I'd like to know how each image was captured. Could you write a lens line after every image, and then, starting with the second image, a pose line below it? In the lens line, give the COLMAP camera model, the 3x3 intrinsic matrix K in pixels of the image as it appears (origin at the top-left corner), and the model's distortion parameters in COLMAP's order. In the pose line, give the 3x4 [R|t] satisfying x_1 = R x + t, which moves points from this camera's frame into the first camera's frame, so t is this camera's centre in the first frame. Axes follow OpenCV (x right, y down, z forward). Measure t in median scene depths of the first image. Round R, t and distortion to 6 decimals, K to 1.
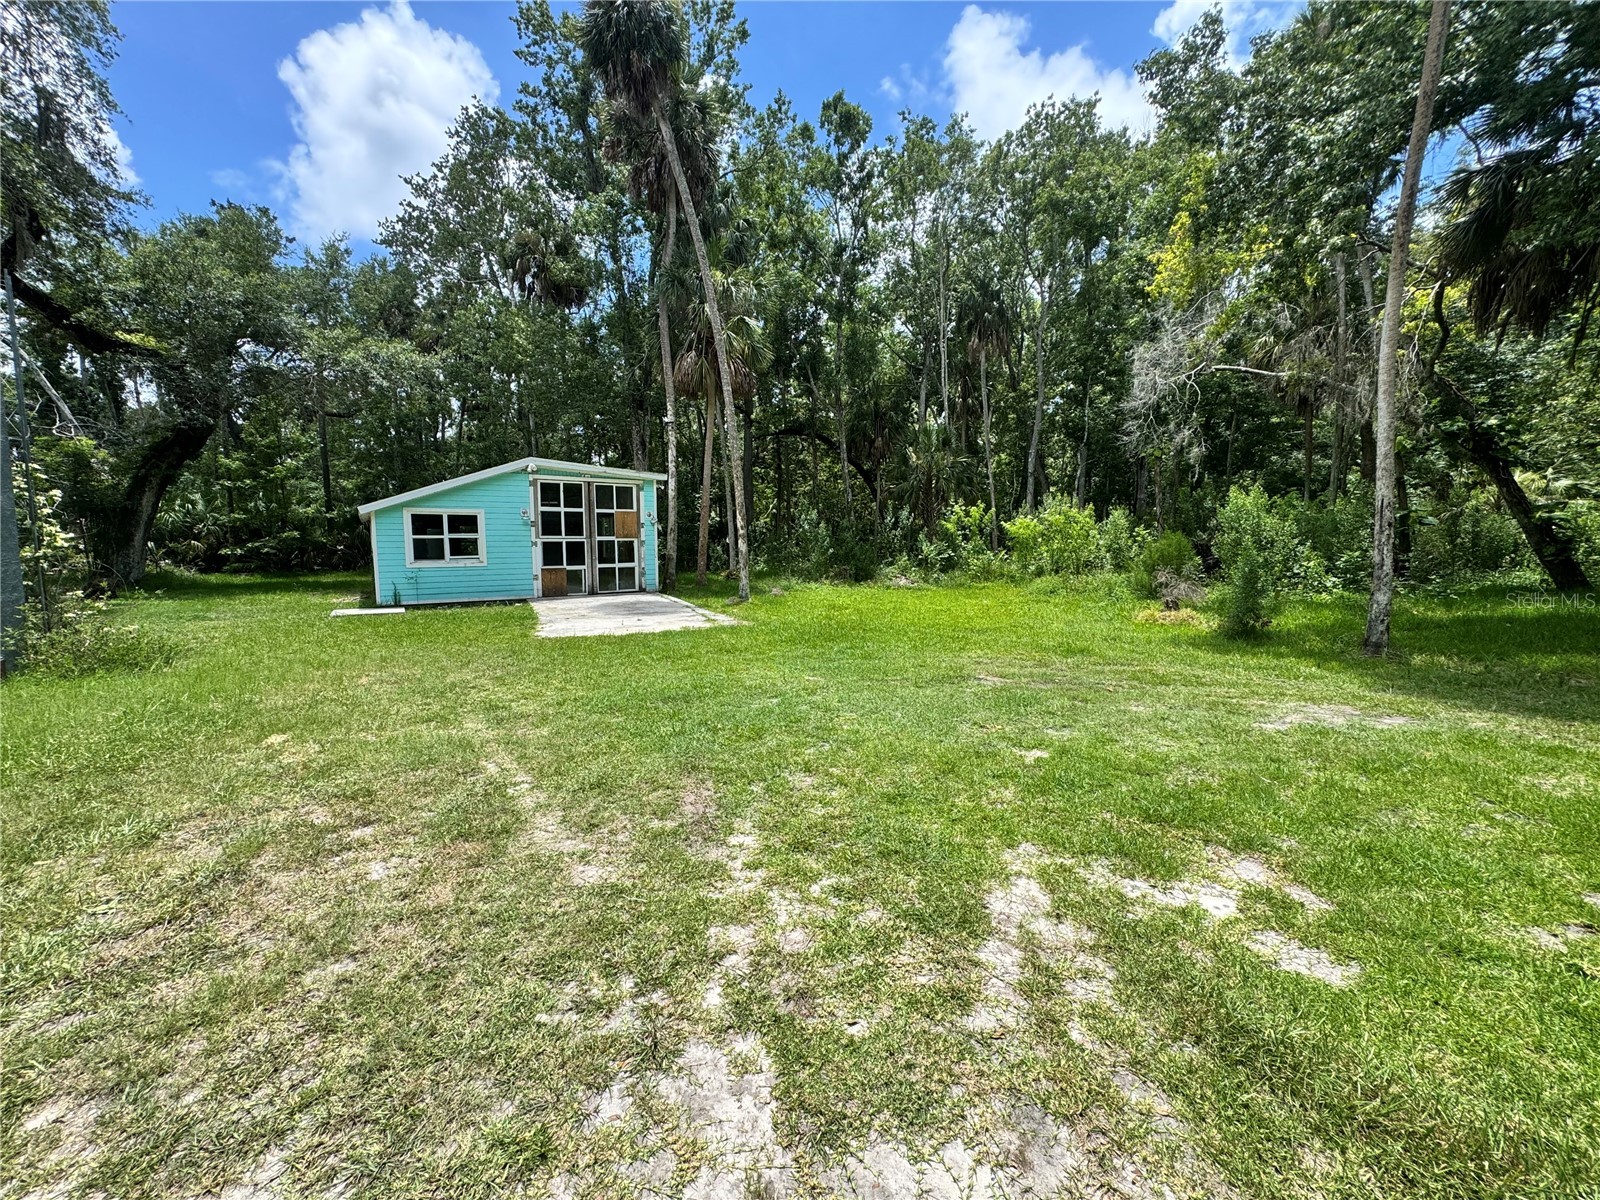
lens RADIAL K [[638.0, 0, 810.1], [0, 638.0, 599.2], [0, 0, 1]] dist [-0.003291, -0.000045]
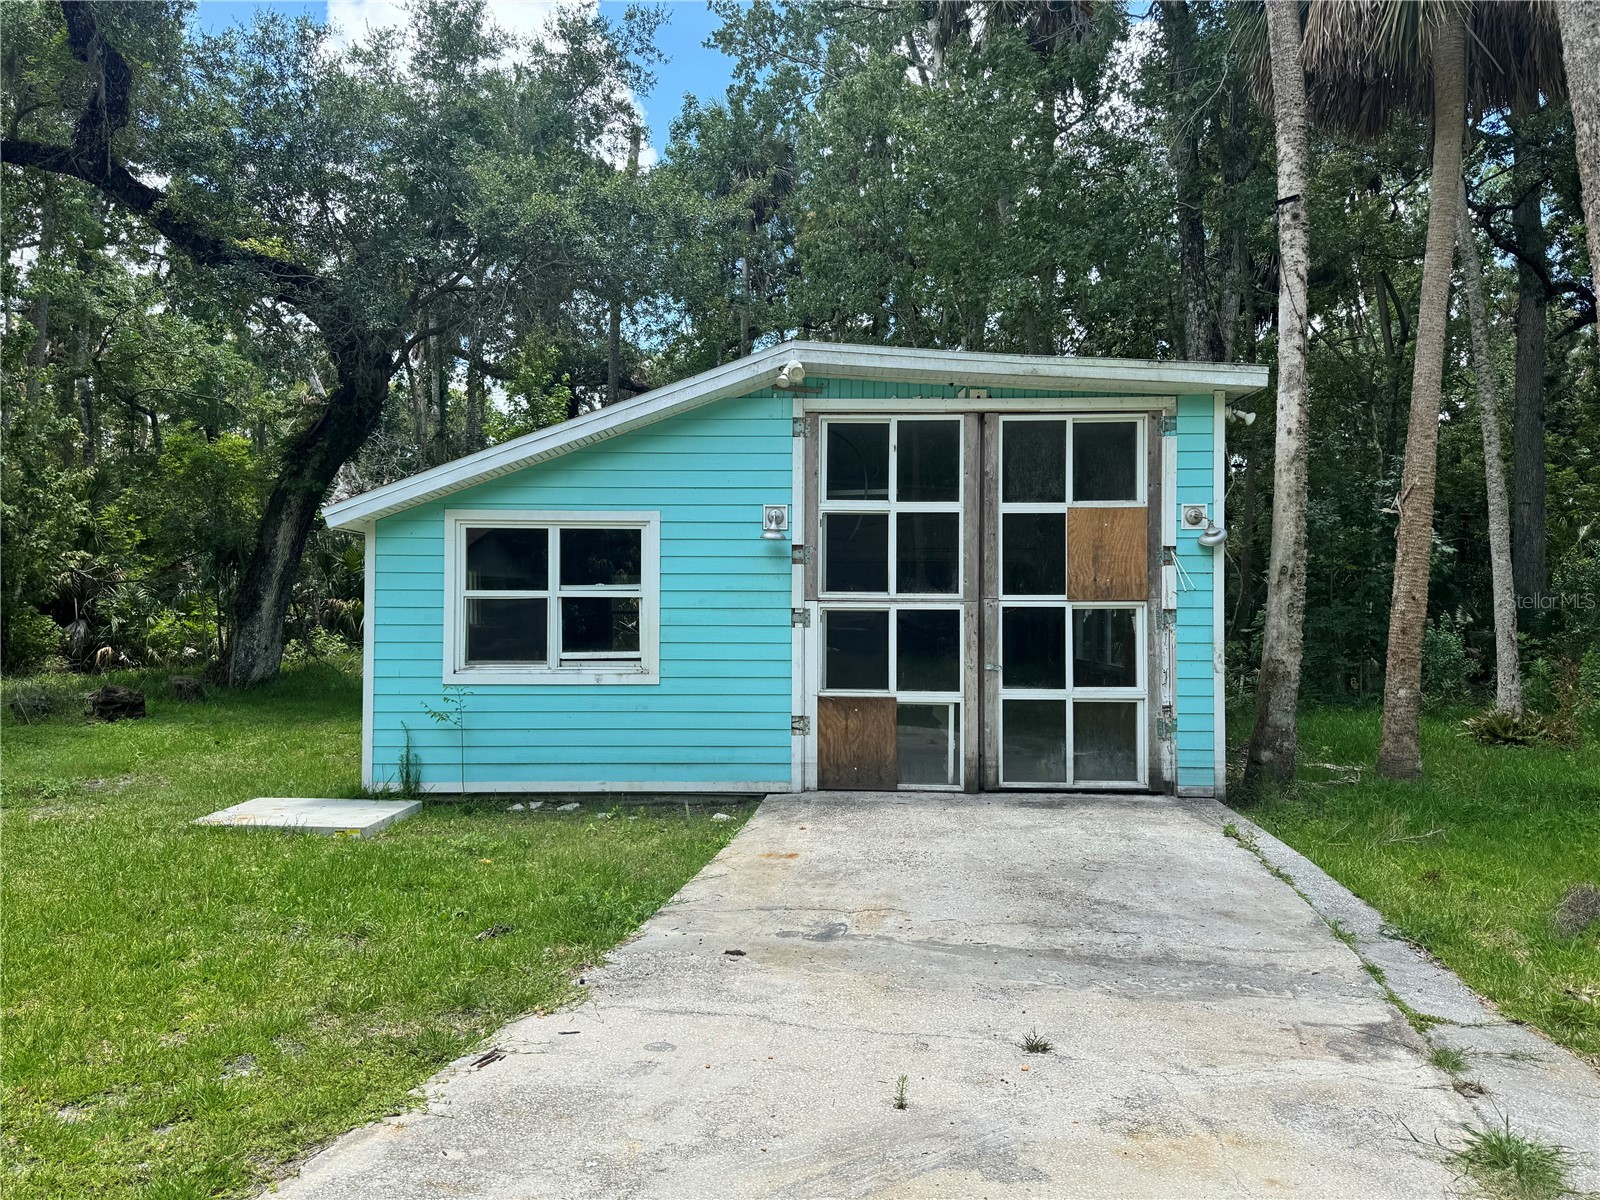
lens RADIAL K [[1099.5, 0, 792.2], [0, 1099.5, 594.2], [0, 0, 1]] dist [0.032146, -0.003449]
pose [[0.783498, -0.002227, -0.621390, -0.092711], [-0.063420, 0.994485, -0.083528, -0.048653], [0.618149, 0.104853, 0.779036, 0.532229]]
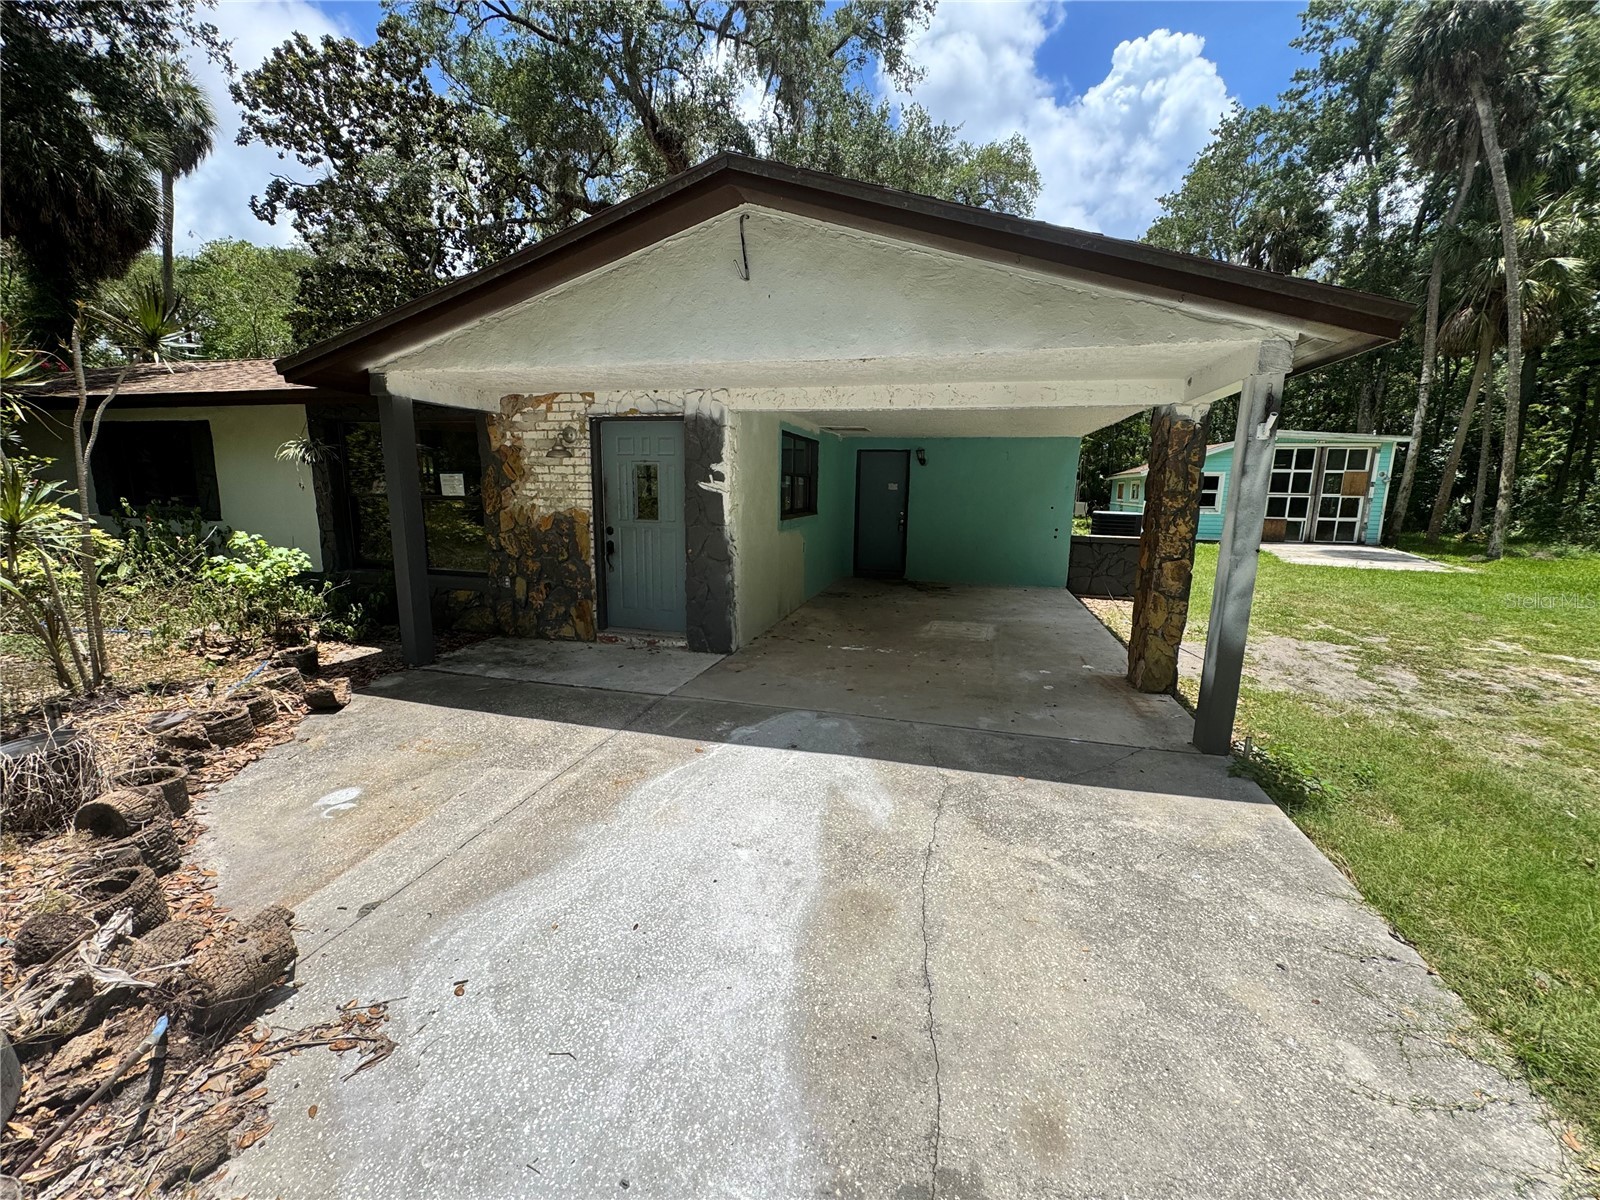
lens RADIAL K [[638.0, 0, 796.4], [0, 638.0, 599.8], [0, 0, 1]] dist [-0.003291, -0.000045]
pose [[0.601787, 0.150102, -0.784425, 0.031883], [-0.091720, 0.988670, 0.118821, 0.043432], [0.793373, 0.000443, 0.608736, -0.471109]]
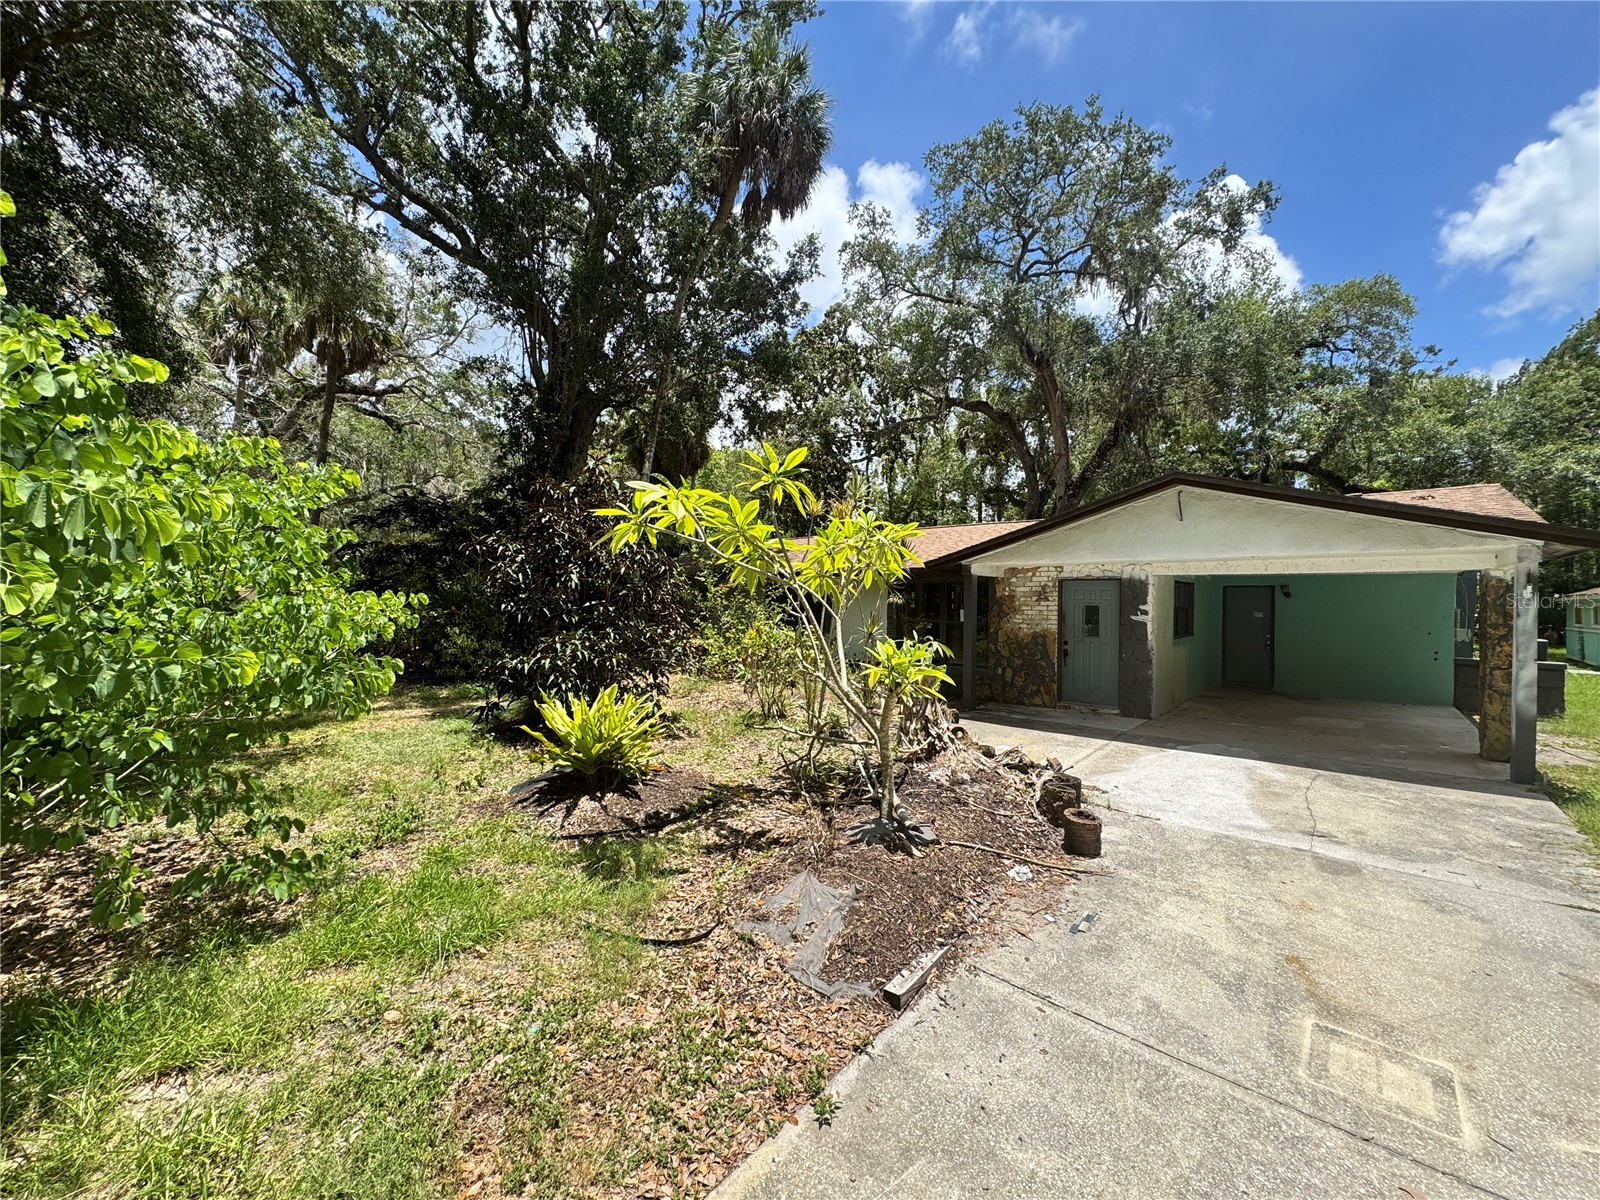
lens RADIAL K [[638.0, 0, 790.1], [0, 638.0, 600.8], [0, 0, 1]] dist [-0.003291, -0.000045]
pose [[0.180884, 0.001755, -0.983503, 0.236433], [-0.102764, 0.994558, -0.017125, 0.054873], [0.978121, 0.104166, 0.180080, -0.709121]]
